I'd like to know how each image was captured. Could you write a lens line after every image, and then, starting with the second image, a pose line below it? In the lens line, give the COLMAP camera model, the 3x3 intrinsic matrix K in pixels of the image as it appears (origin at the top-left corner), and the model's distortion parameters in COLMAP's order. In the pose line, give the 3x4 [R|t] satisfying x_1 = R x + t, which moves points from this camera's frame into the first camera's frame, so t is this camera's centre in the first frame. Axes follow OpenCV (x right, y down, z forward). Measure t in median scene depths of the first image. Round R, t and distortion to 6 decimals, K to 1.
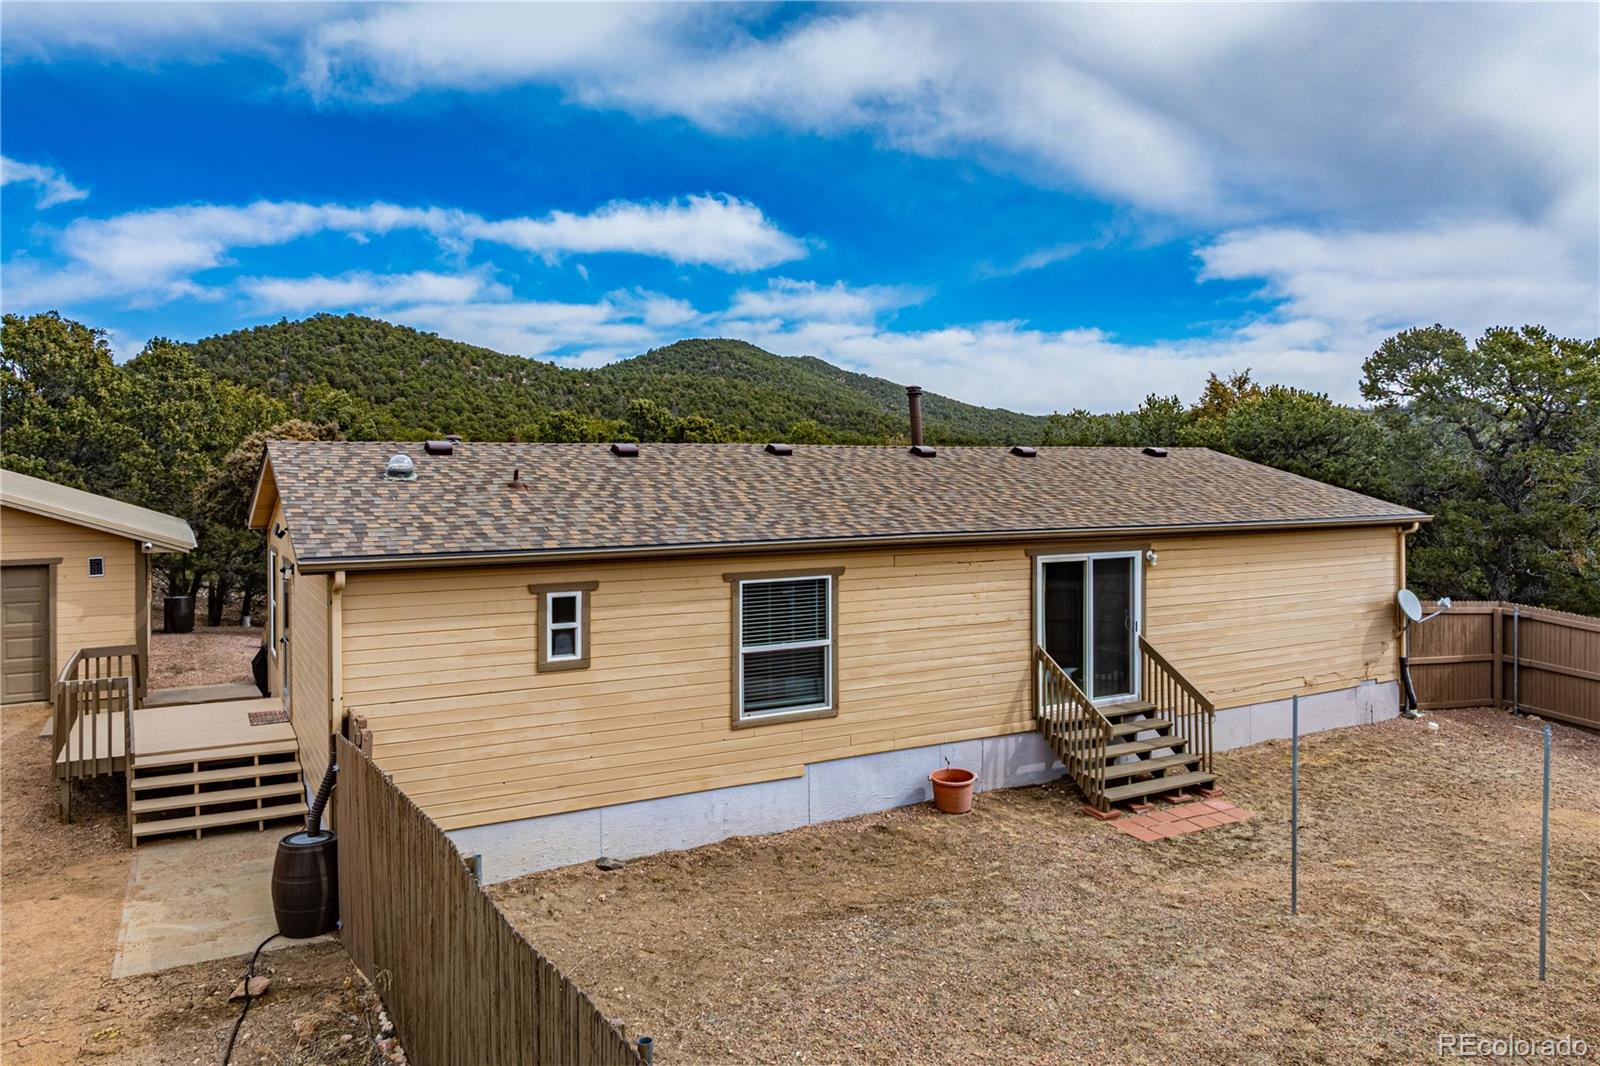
lens RADIAL K [[1123.7, 0, 801.8], [0, 1123.7, 461.3], [0, 0, 1]] dist [-0.027425, 0.006342]
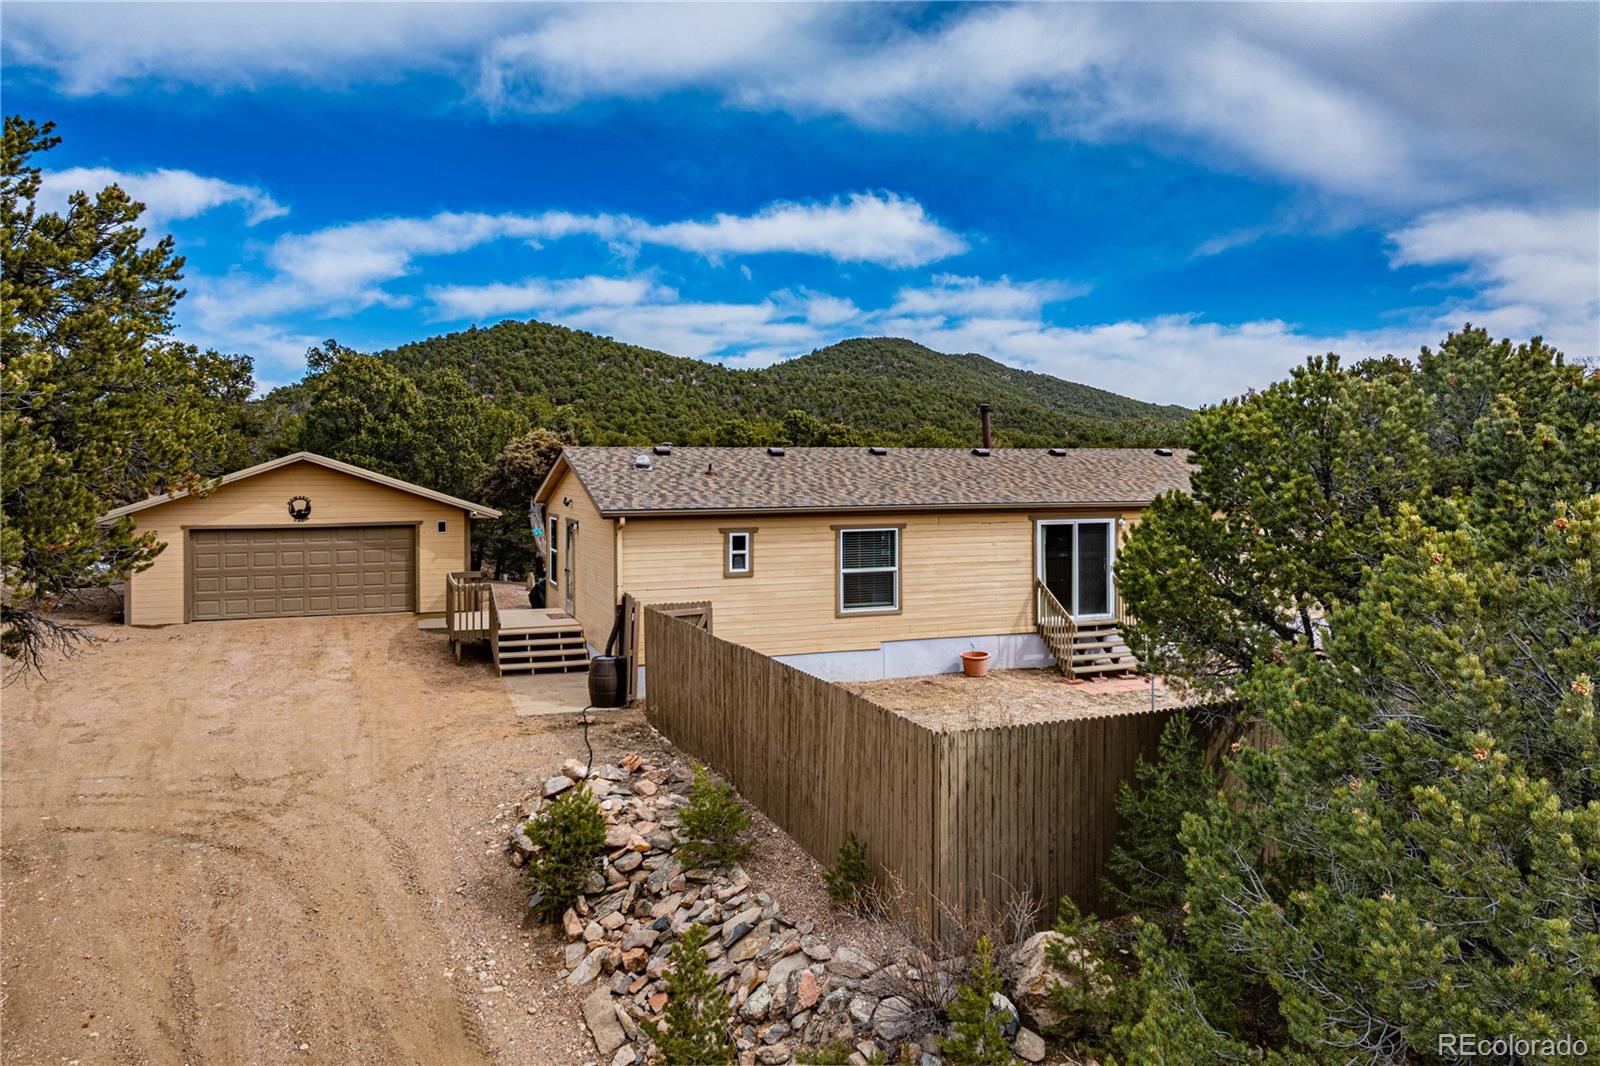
lens RADIAL K [[1139.0, 0, 805.8], [0, 1139.0, 460.8], [0, 0, 1]] dist [-0.024647, 0.002136]
pose [[0.989756, -0.000340, -0.142767, 0.094245], [0.000522, 0.999999, 0.001237, 0.000374], [0.142767, -0.001298, 0.989755, -0.482279]]
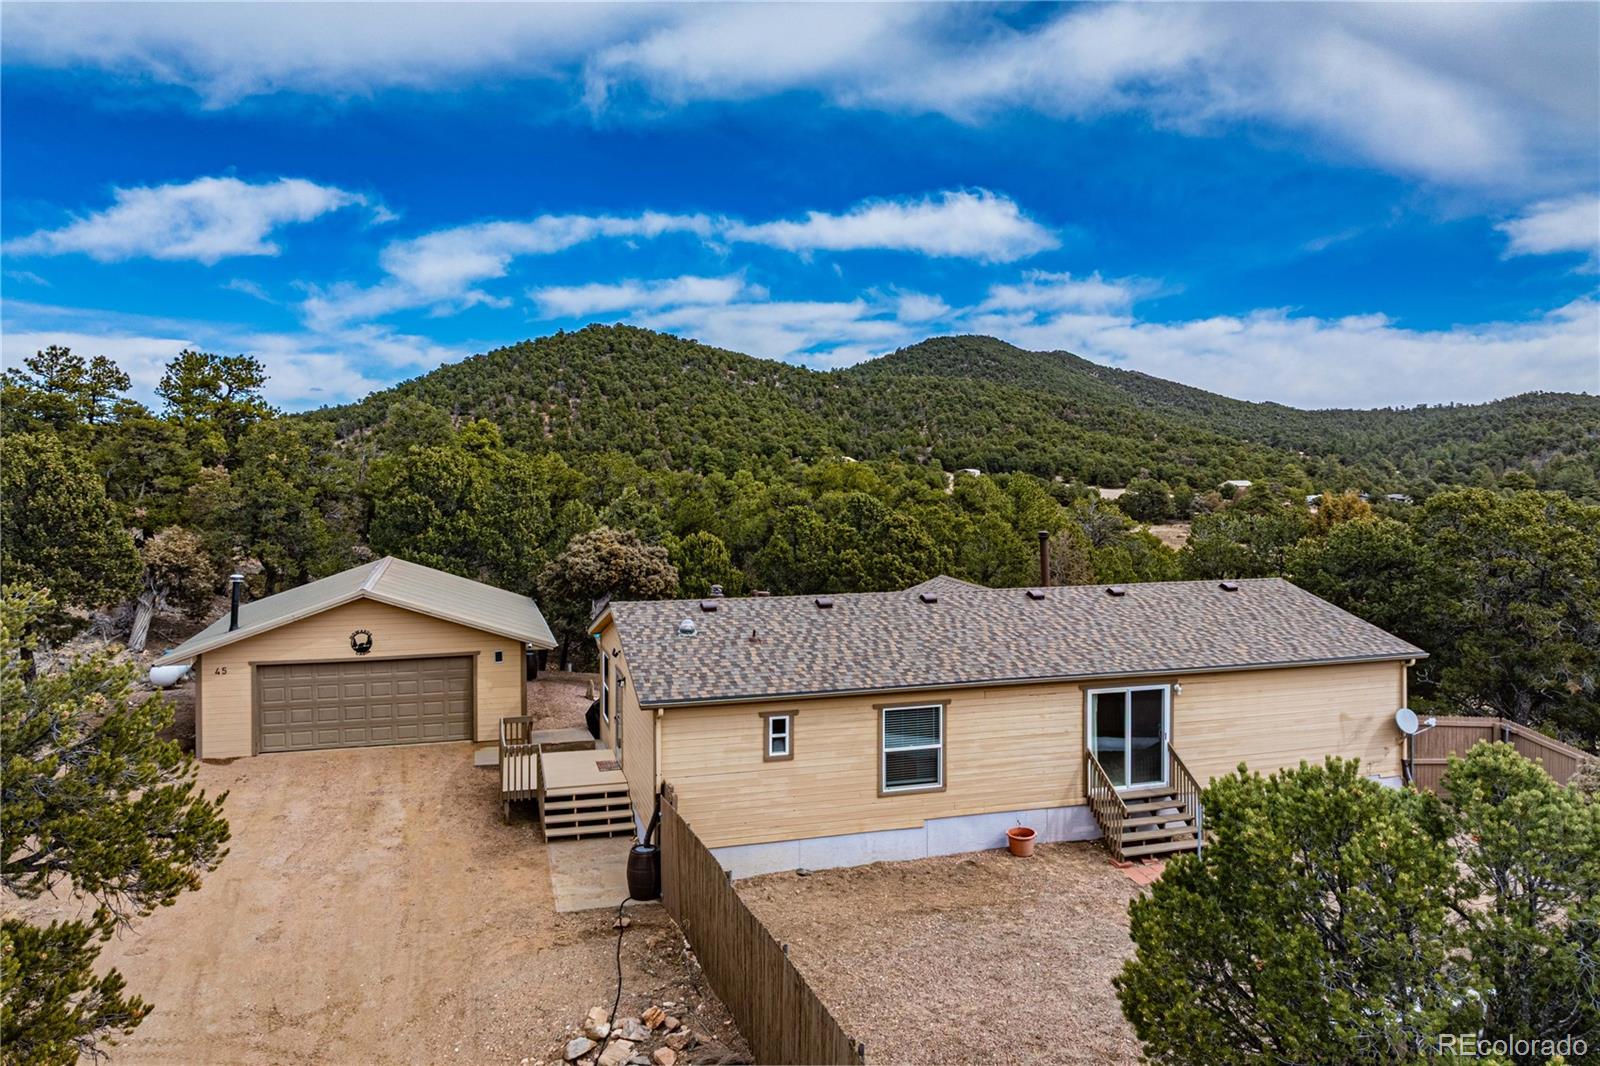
lens RADIAL K [[1139.0, 0, 805.8], [0, 1139.0, 460.8], [0, 0, 1]] dist [-0.024647, 0.002136]
pose [[0.976246, 0.003686, -0.216634, 0.135389], [-0.001652, 0.999953, 0.009571, -0.190736], [0.216659, -0.008986, 0.976206, -0.460452]]
